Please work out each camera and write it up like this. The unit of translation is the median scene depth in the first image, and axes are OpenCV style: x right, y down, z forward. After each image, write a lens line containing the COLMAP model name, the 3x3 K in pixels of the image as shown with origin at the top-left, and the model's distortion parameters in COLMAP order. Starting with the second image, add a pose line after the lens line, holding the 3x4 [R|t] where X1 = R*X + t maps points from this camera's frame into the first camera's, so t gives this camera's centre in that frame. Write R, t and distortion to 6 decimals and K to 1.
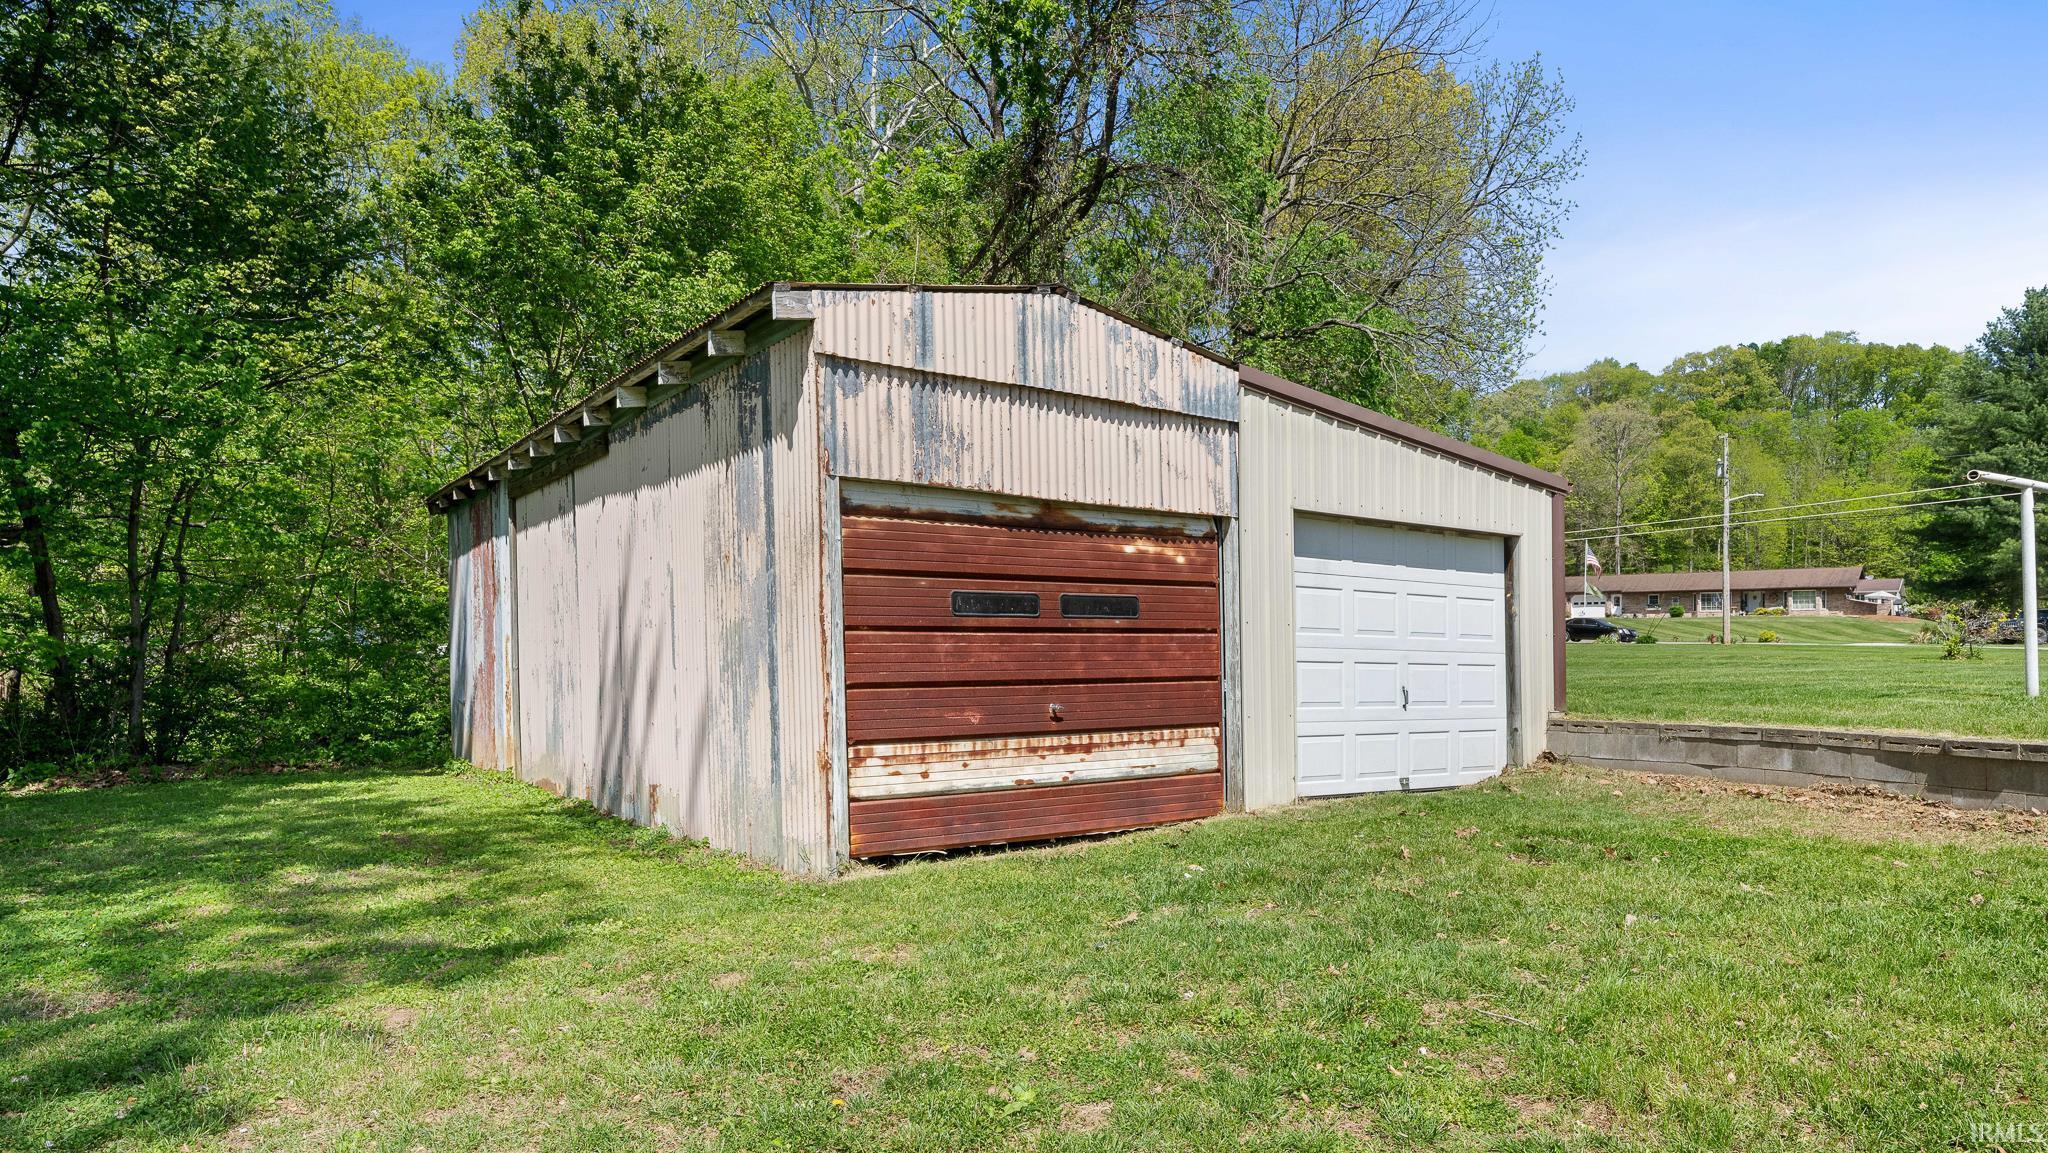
lens RADIAL K [[1176.8, 0, 1037.3], [0, 1176.8, 725.6], [0, 0, 1]] dist [0.006052, 0.000156]
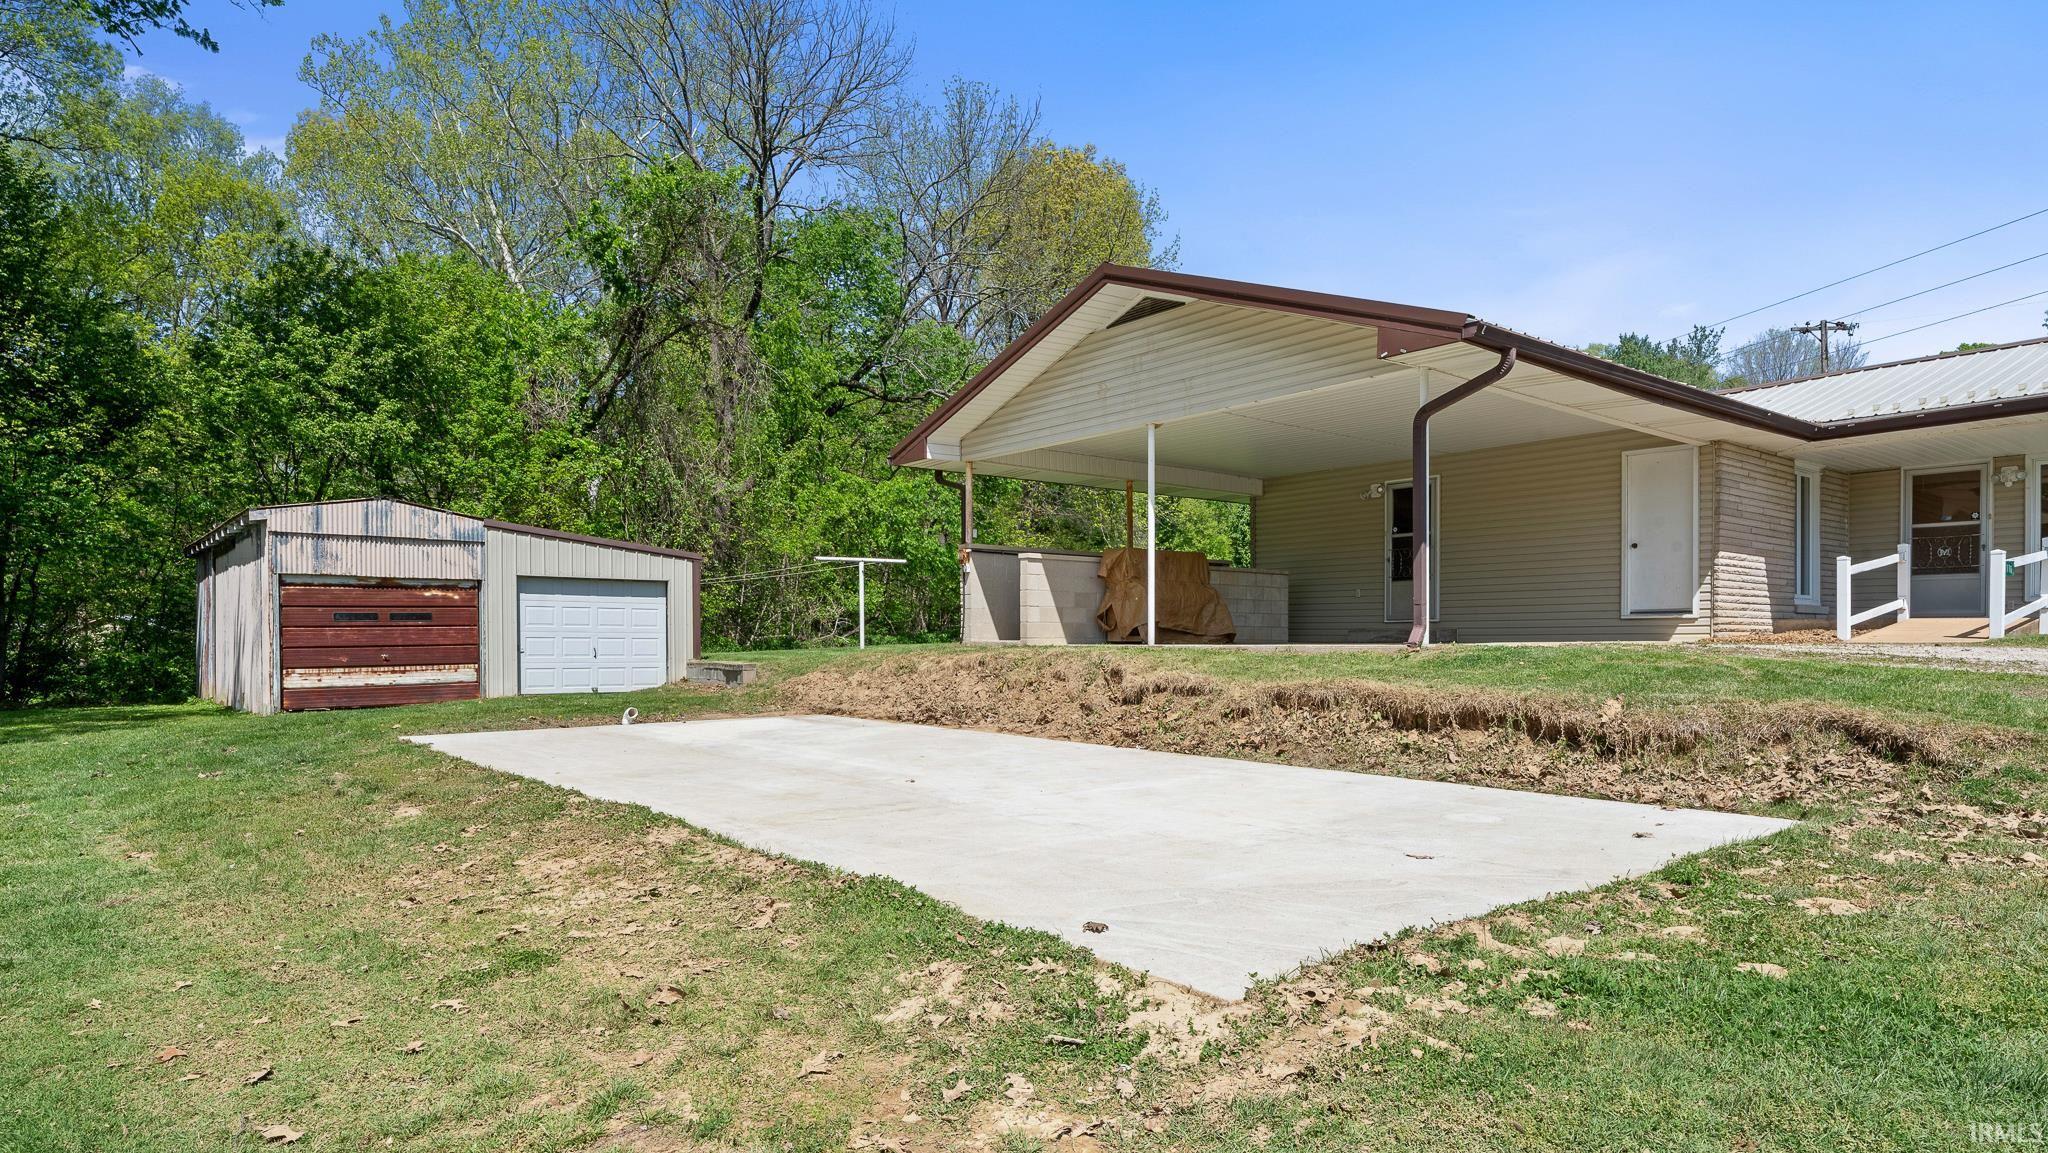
lens RADIAL K [[1176.8, 0, 1044.5], [0, 1176.8, 640.6], [0, 0, 1]] dist [0.006052, 0.000156]
pose [[0.997323, -0.008355, 0.072640, 1.282061], [0.012317, 0.998450, -0.054267, 0.110806], [-0.072074, 0.055016, 0.995881, -1.709054]]
